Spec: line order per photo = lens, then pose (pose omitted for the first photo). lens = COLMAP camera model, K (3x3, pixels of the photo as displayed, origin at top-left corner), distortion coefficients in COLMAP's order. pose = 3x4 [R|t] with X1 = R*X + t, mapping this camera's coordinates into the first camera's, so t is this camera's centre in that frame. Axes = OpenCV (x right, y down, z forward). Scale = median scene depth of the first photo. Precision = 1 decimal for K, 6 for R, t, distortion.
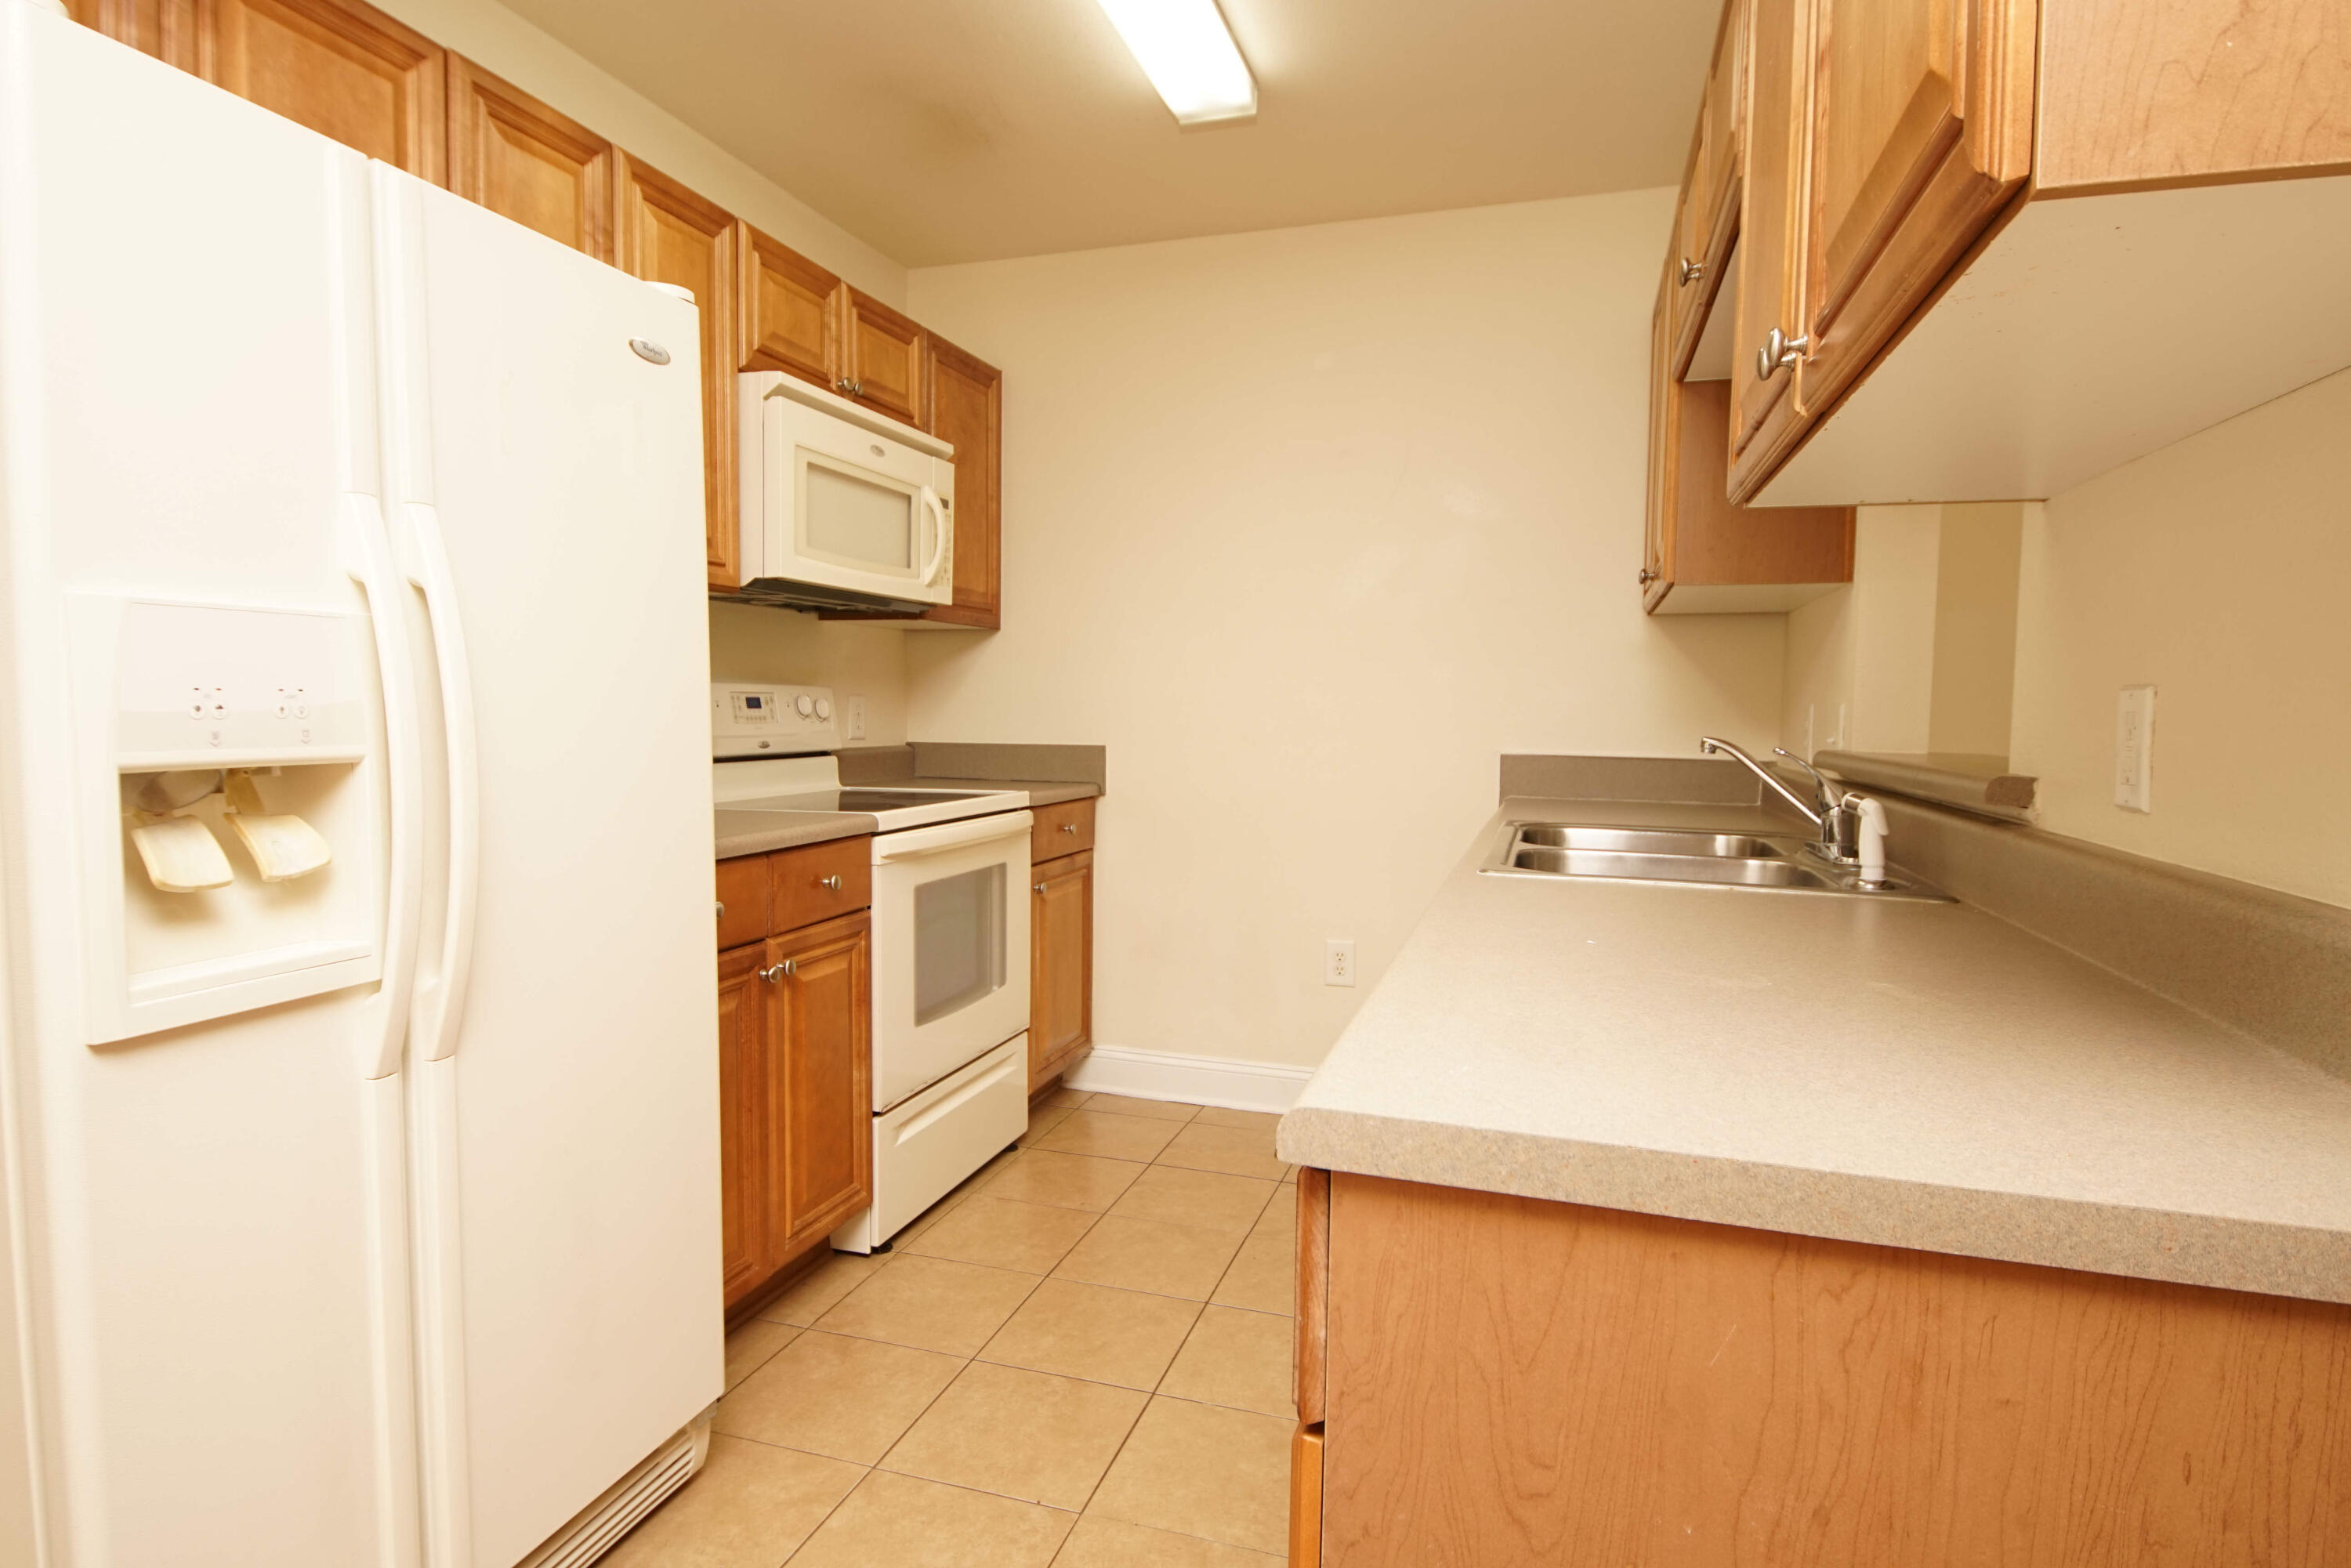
lens RADIAL K [[1258.4, 0, 1152.6], [0, 1258.4, 774.9], [0, 0, 1]] dist [0.028163, -0.026959]
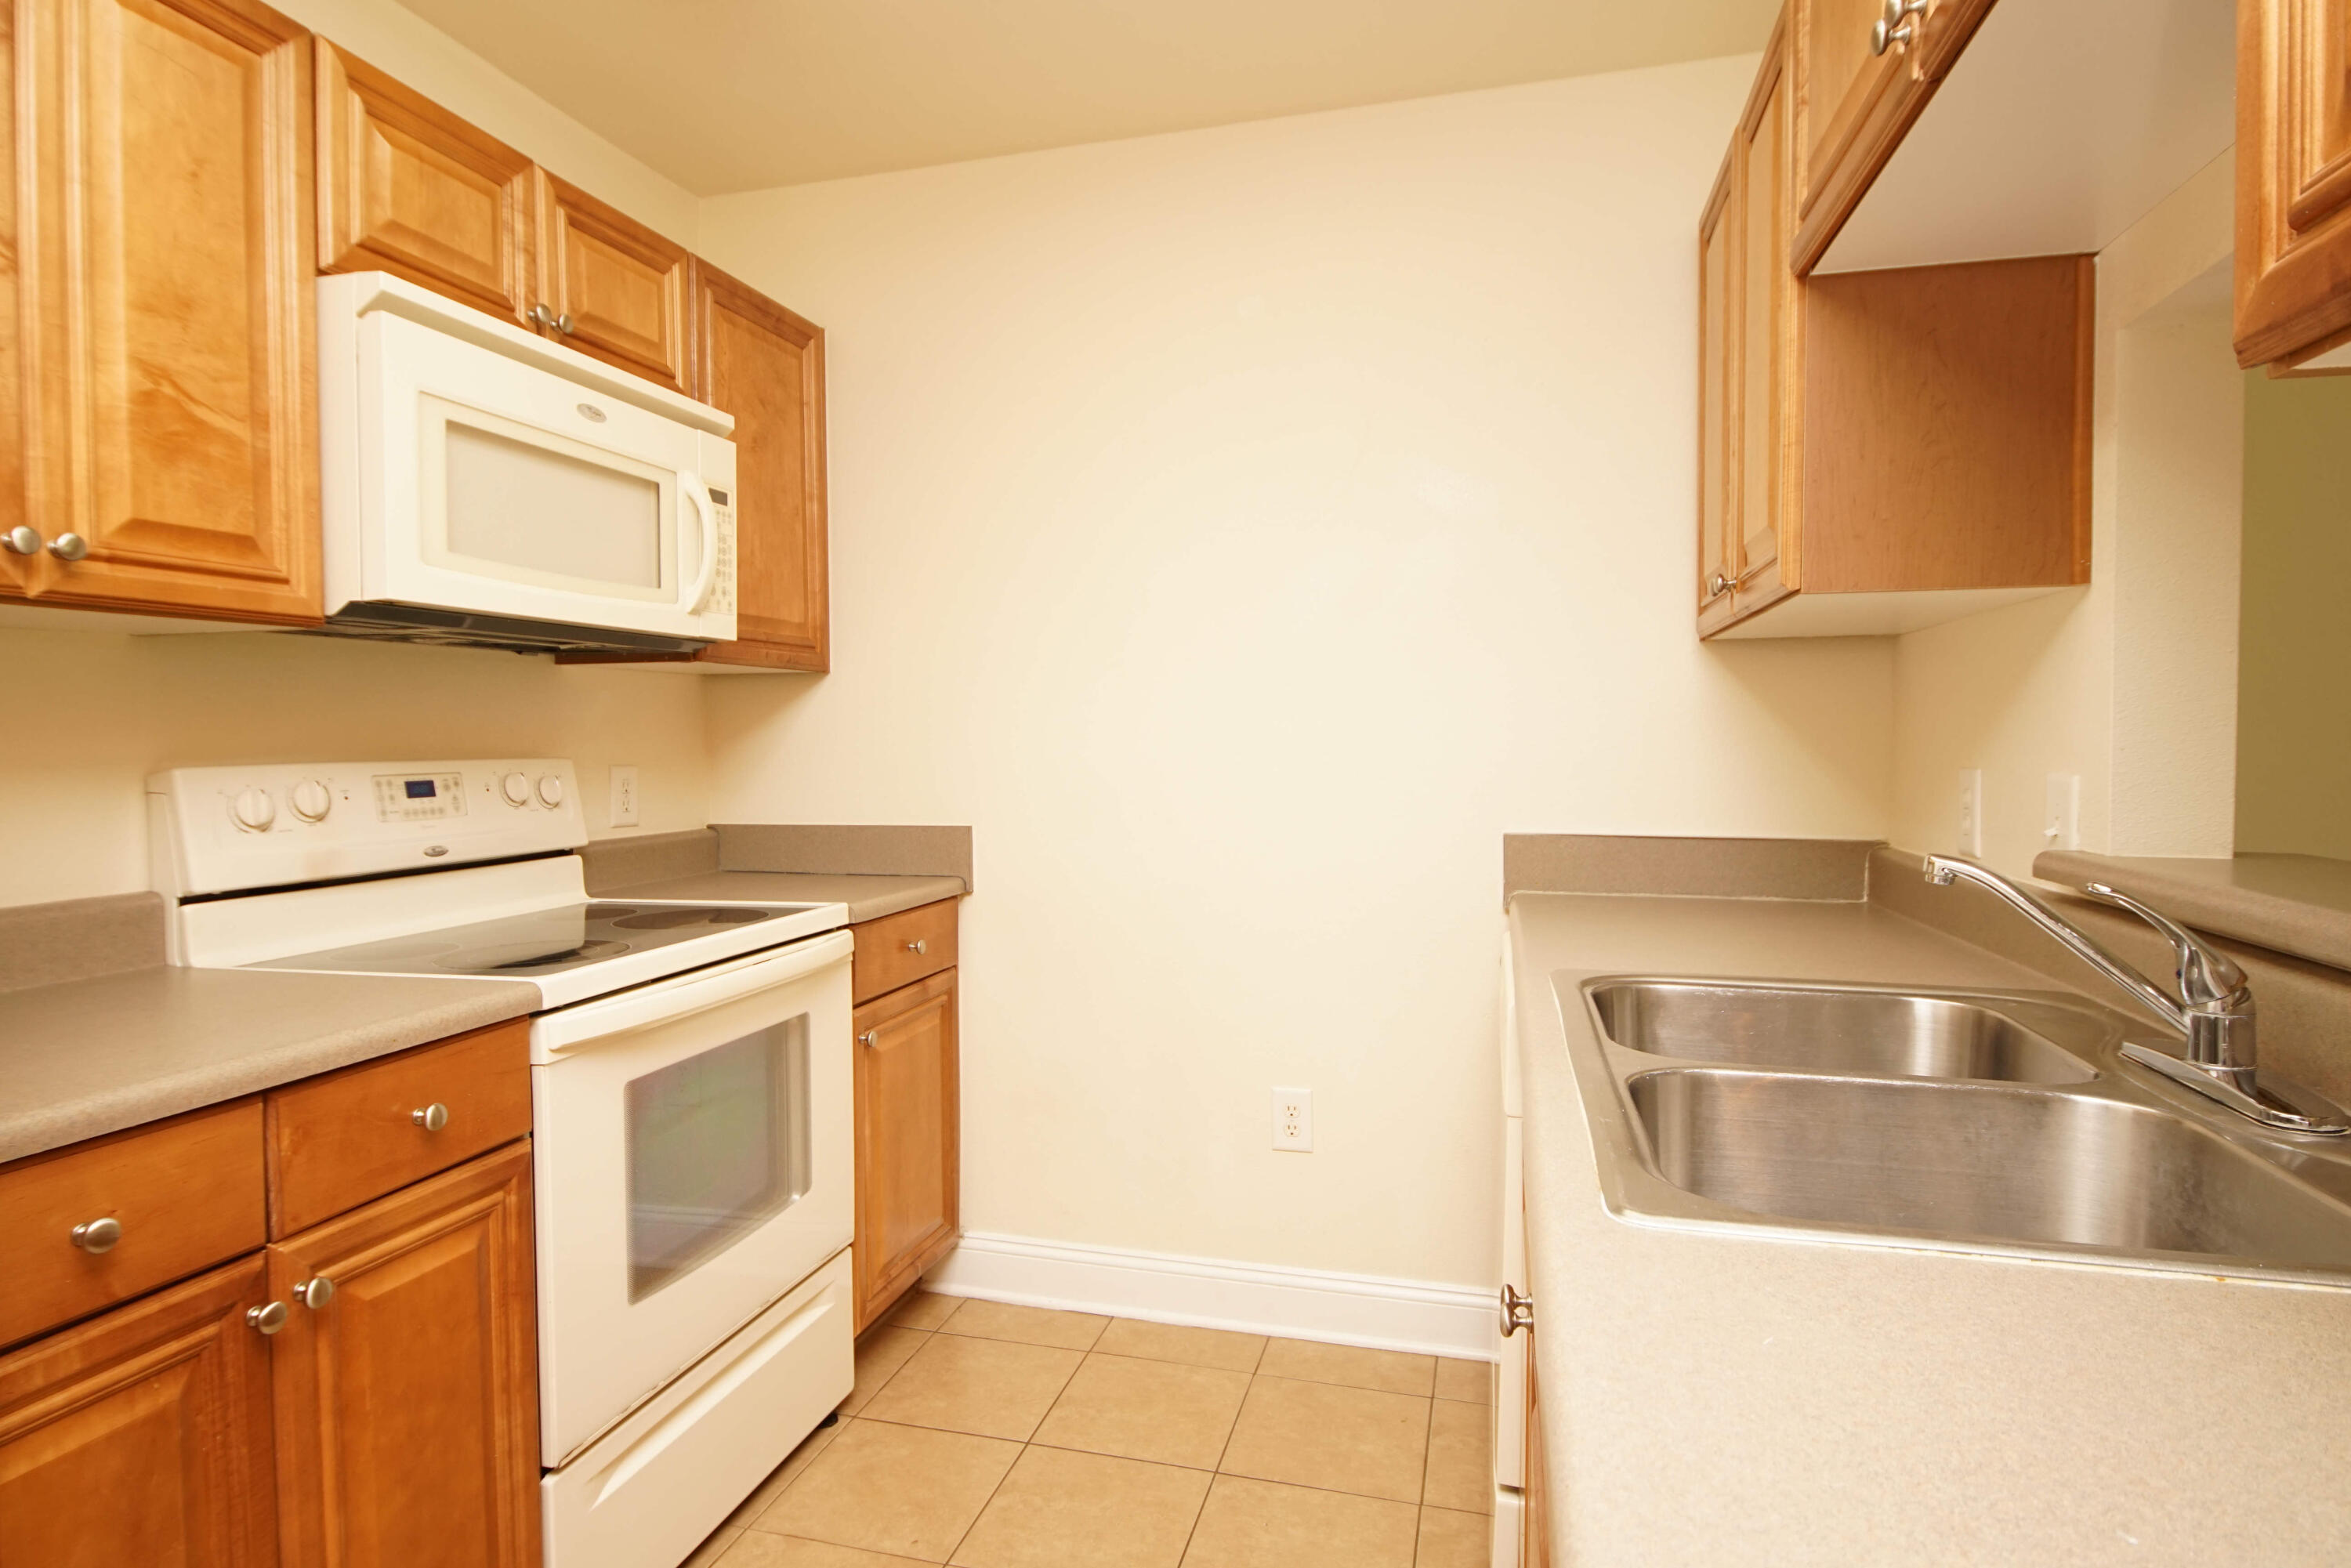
lens RADIAL K [[1258.4, 0, 1152.6], [0, 1258.4, 774.9], [0, 0, 1]] dist [0.028163, -0.026959]
pose [[0.998740, -0.019530, 0.046229, 0.043743], [0.020721, 0.999462, -0.025422, -0.039778], [-0.045708, 0.026348, 0.998607, 0.307969]]
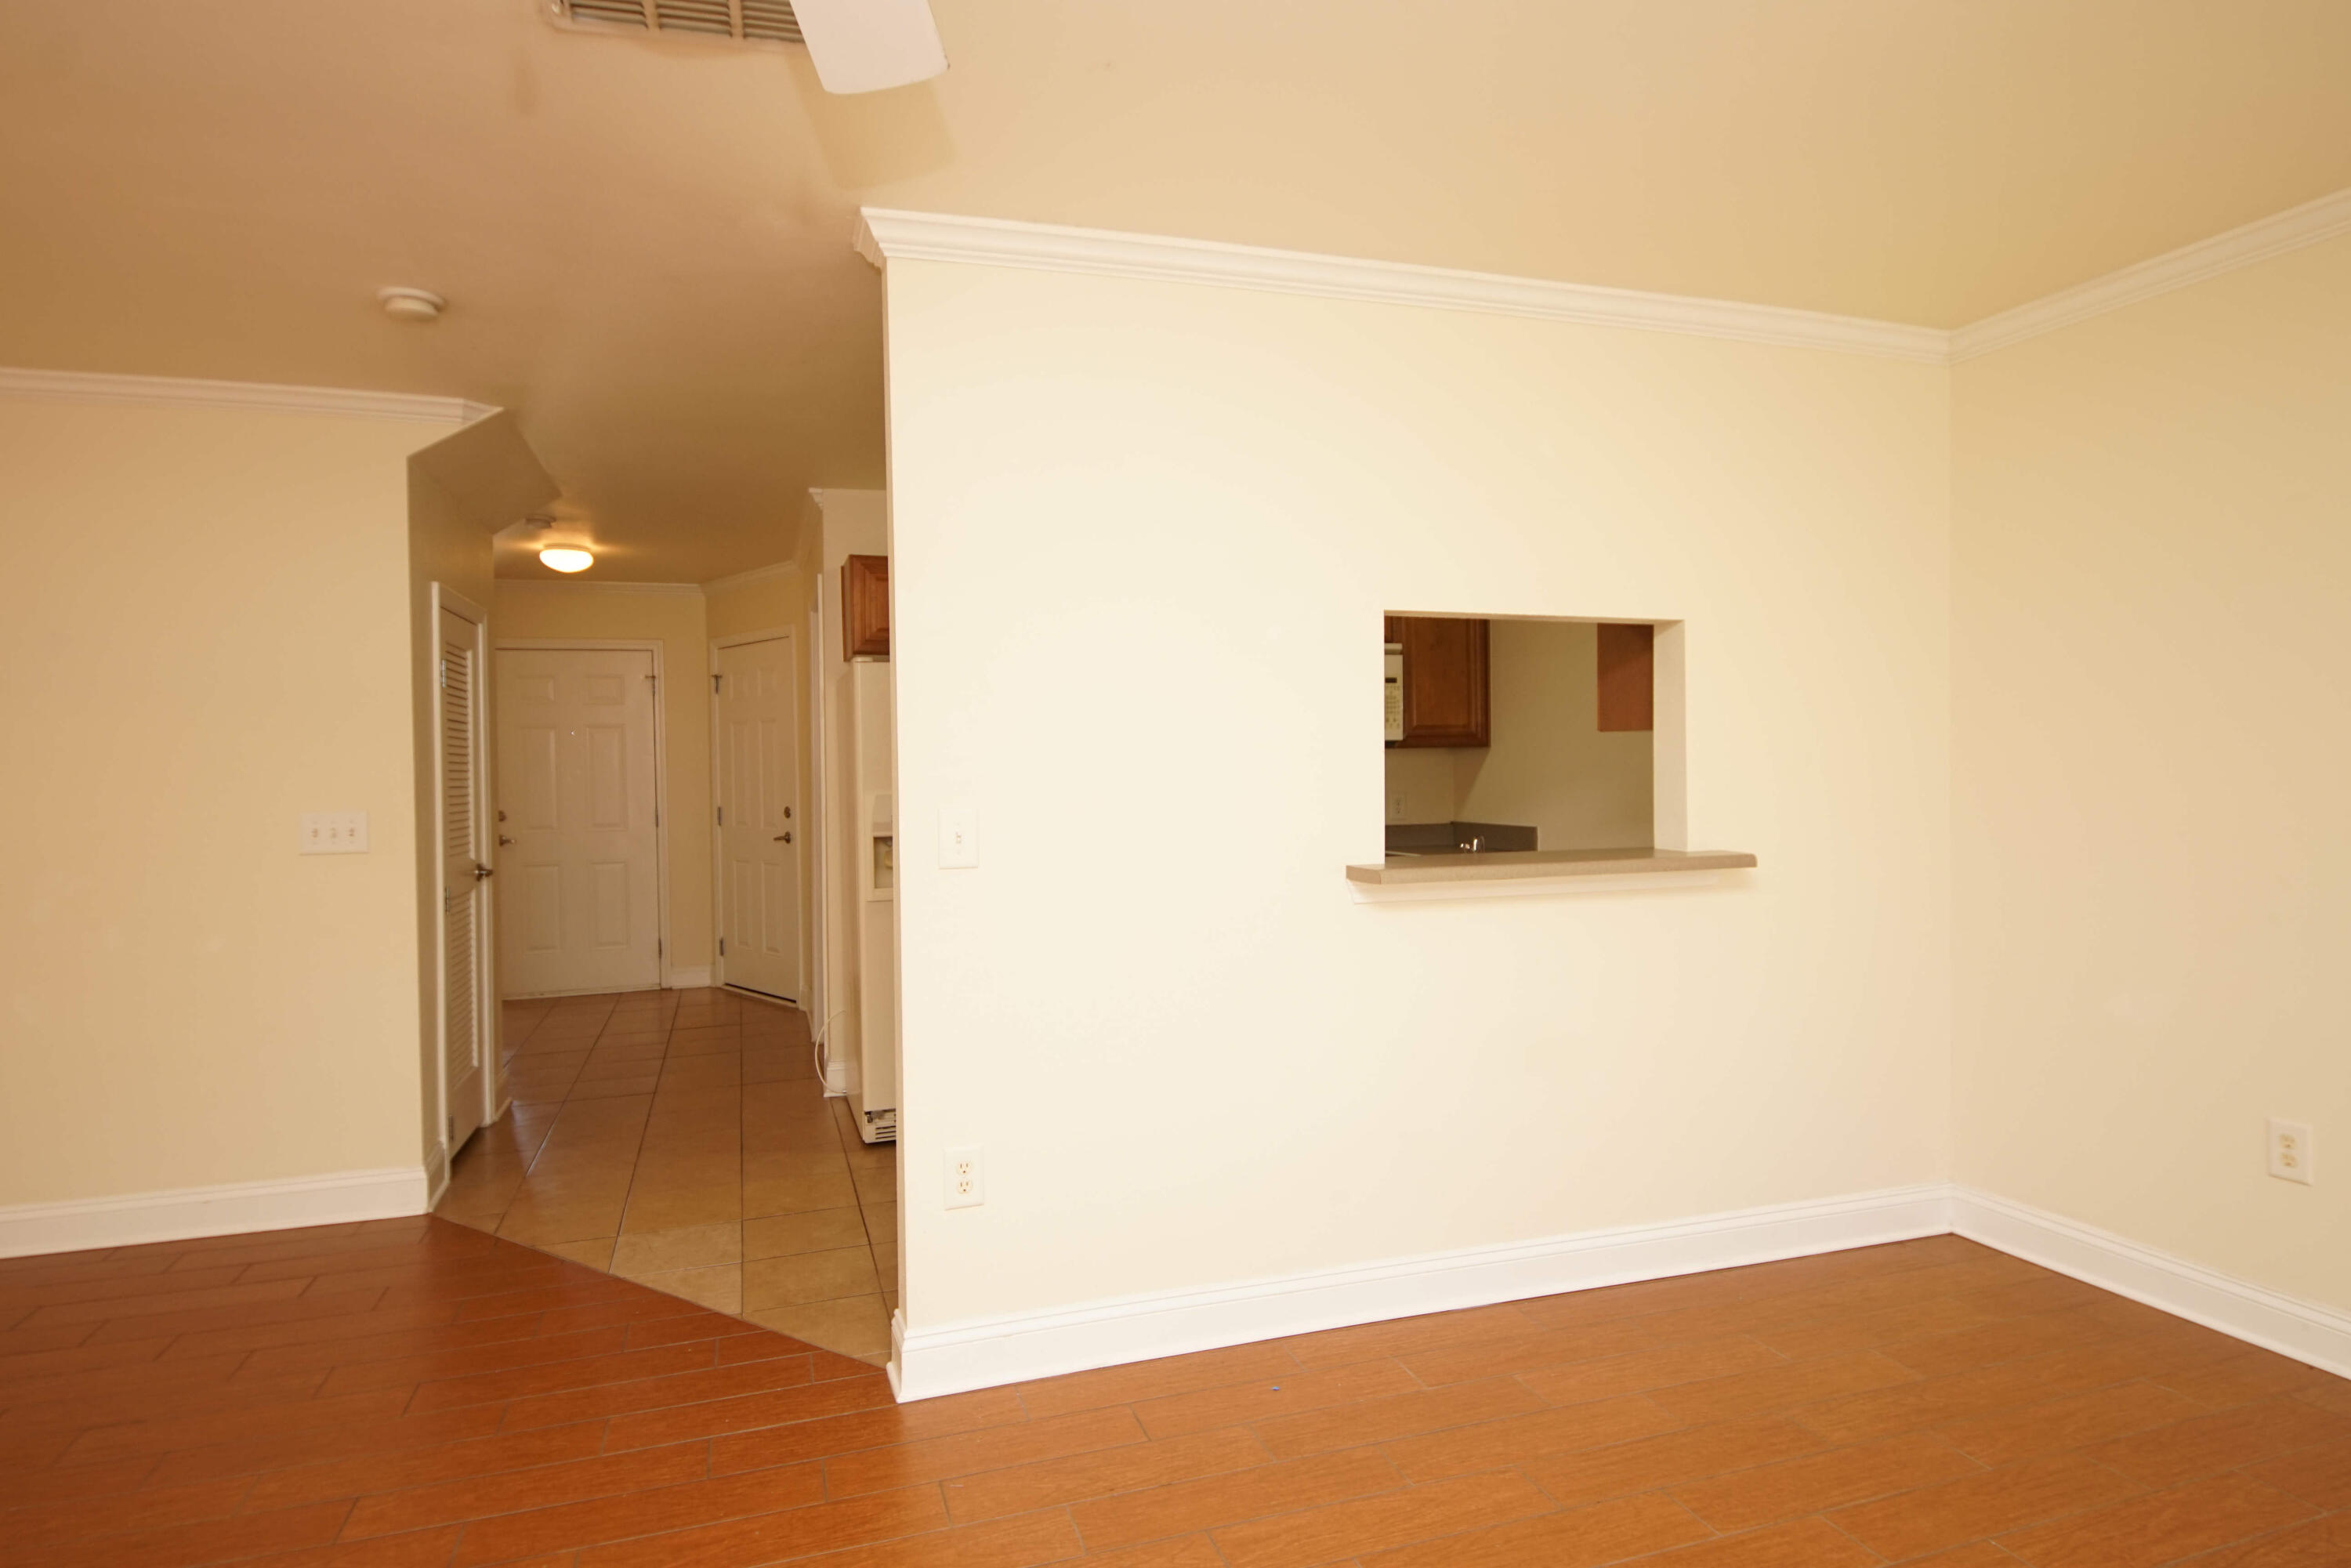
lens RADIAL K [[1238.1, 0, 1178.1], [0, 1238.1, 810.6], [0, 0, 1]] dist [0.020135, -0.022624]
pose [[0.582838, 0.017804, -0.812394, 1.068540], [-0.023224, 0.999717, 0.005248, -0.049249], [0.812257, 0.015808, 0.583086, -0.188627]]
